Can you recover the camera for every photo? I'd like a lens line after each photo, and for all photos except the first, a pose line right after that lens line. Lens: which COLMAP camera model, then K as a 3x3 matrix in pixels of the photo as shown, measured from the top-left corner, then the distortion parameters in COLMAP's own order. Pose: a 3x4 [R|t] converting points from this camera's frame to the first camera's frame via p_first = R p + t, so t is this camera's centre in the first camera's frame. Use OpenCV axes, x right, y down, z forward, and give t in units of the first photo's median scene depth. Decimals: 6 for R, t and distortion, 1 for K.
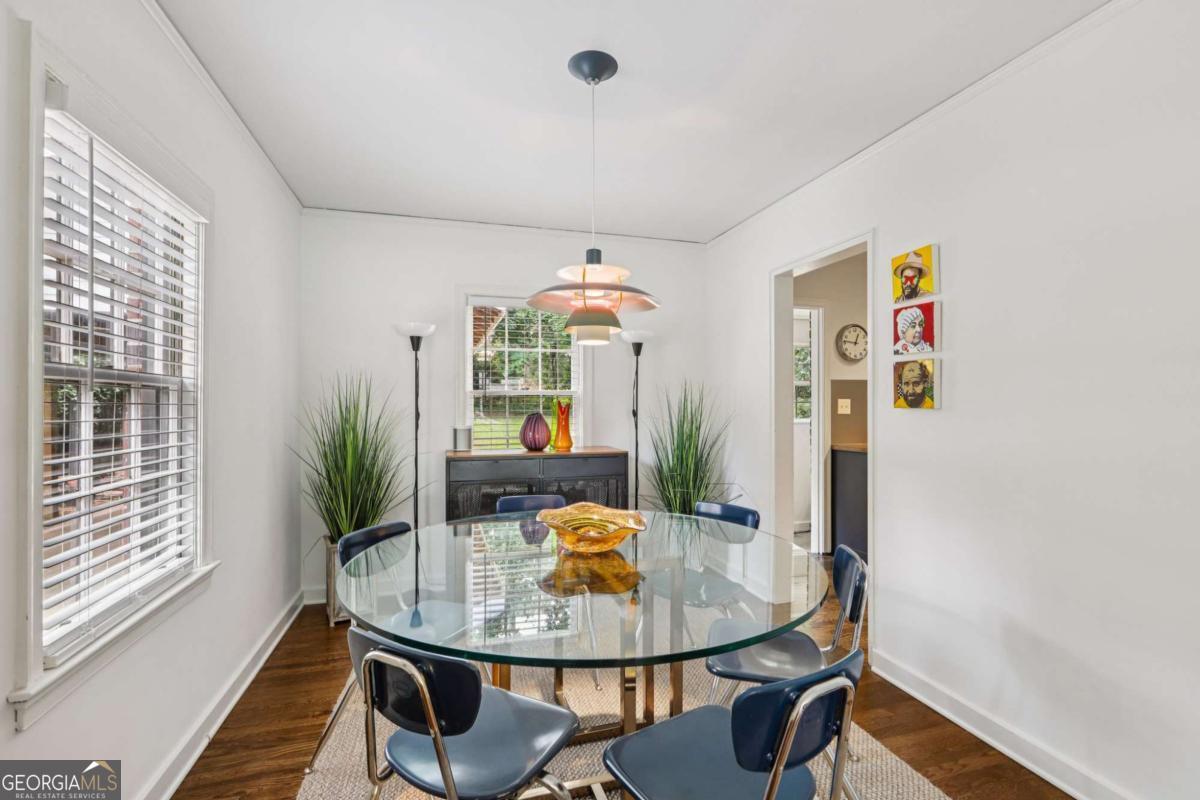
lens RADIAL K [[544.4, 0, 599.9], [0, 544.4, 400.0], [0, 0, 1]] dist [0.000151, -0.000024]
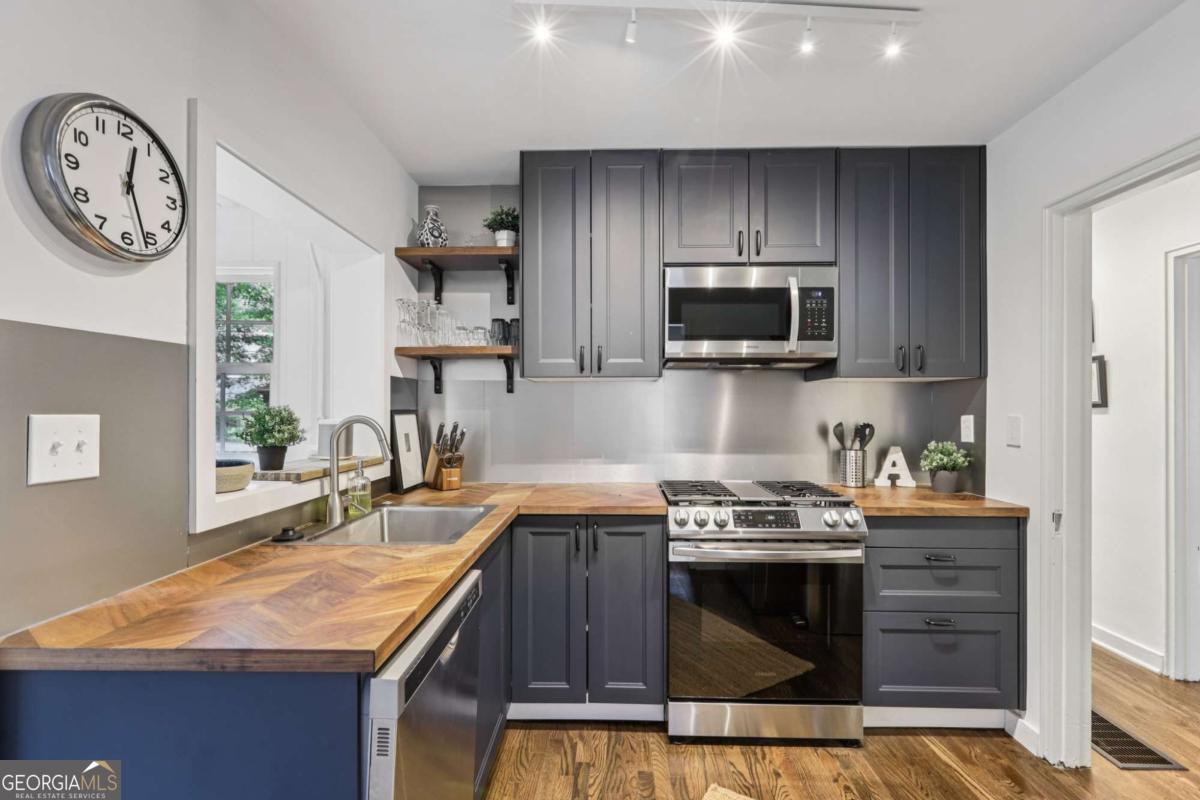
lens RADIAL K [[544.4, 0, 599.5], [0, 544.4, 401.2], [0, 0, 1]] dist [0.000151, -0.000024]
pose [[0.296693, 0.006682, 0.954950, 0.300352], [-0.002840, 0.999977, -0.006115, -0.006242], [-0.954969, -0.000898, 0.296705, 0.726061]]
